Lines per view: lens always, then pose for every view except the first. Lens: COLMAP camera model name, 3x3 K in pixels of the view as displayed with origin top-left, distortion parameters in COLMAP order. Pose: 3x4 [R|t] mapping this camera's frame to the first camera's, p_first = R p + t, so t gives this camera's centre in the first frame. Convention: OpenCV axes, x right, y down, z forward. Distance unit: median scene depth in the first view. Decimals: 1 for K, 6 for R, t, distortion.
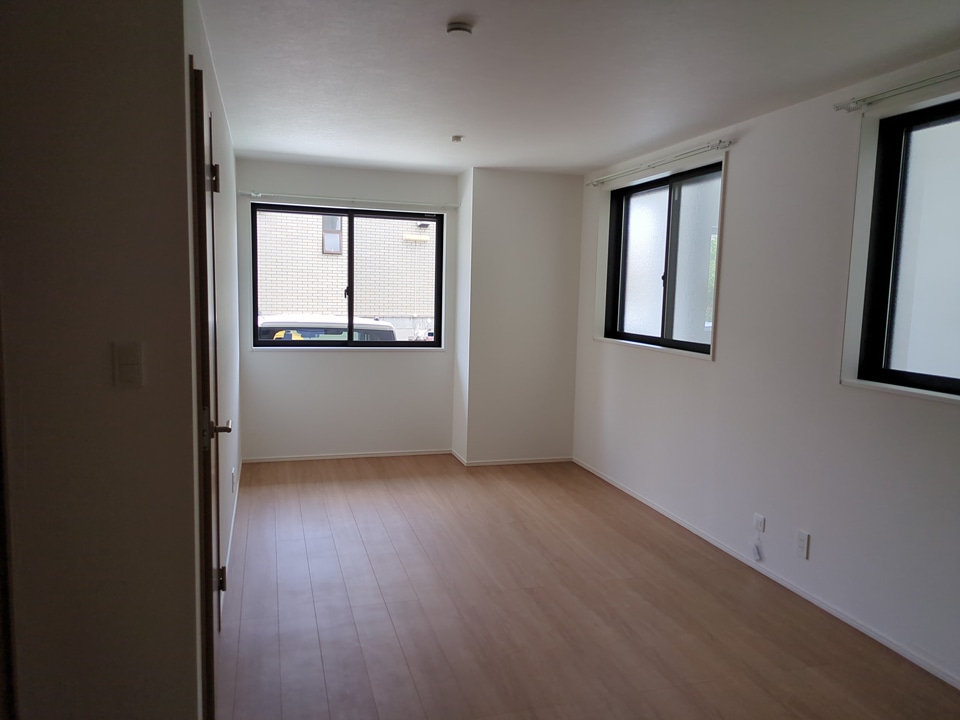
lens RADIAL K [[722.3, 0, 479.6], [0, 722.3, 367.0], [0, 0, 1]] dist [0.013610, 0.000925]
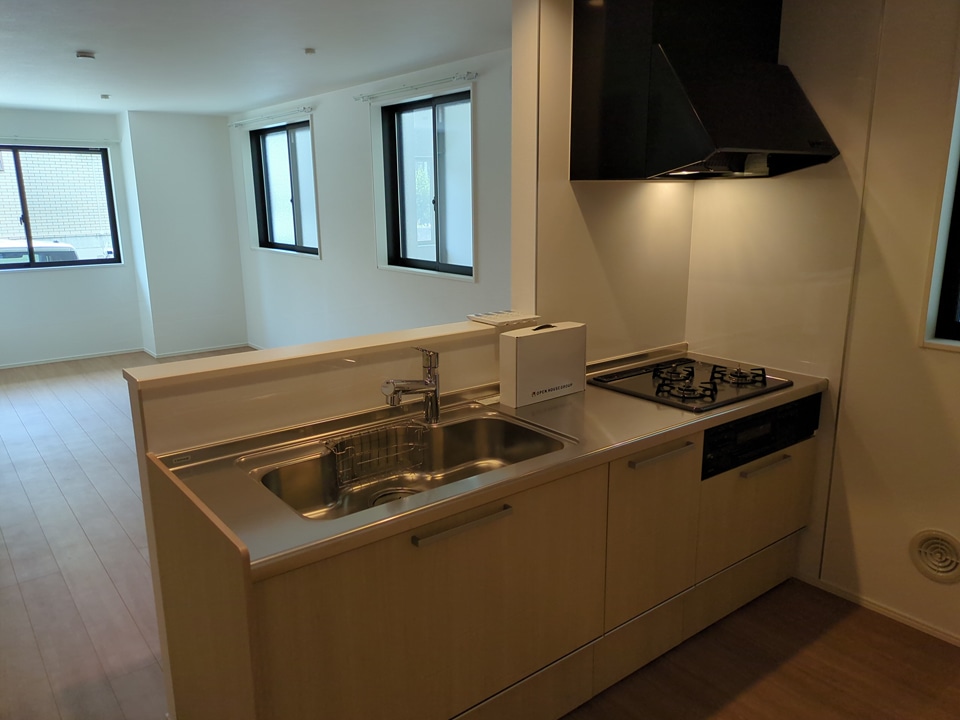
lens RADIAL K [[722.3, 0, 479.6], [0, 722.3, 367.0], [0, 0, 1]] dist [0.013610, 0.000925]
pose [[0.928181, -0.116298, 0.353488, 0.054487], [0.070275, 0.987598, 0.140396, 0.016196], [-0.365432, -0.105471, 0.924843, -0.352165]]
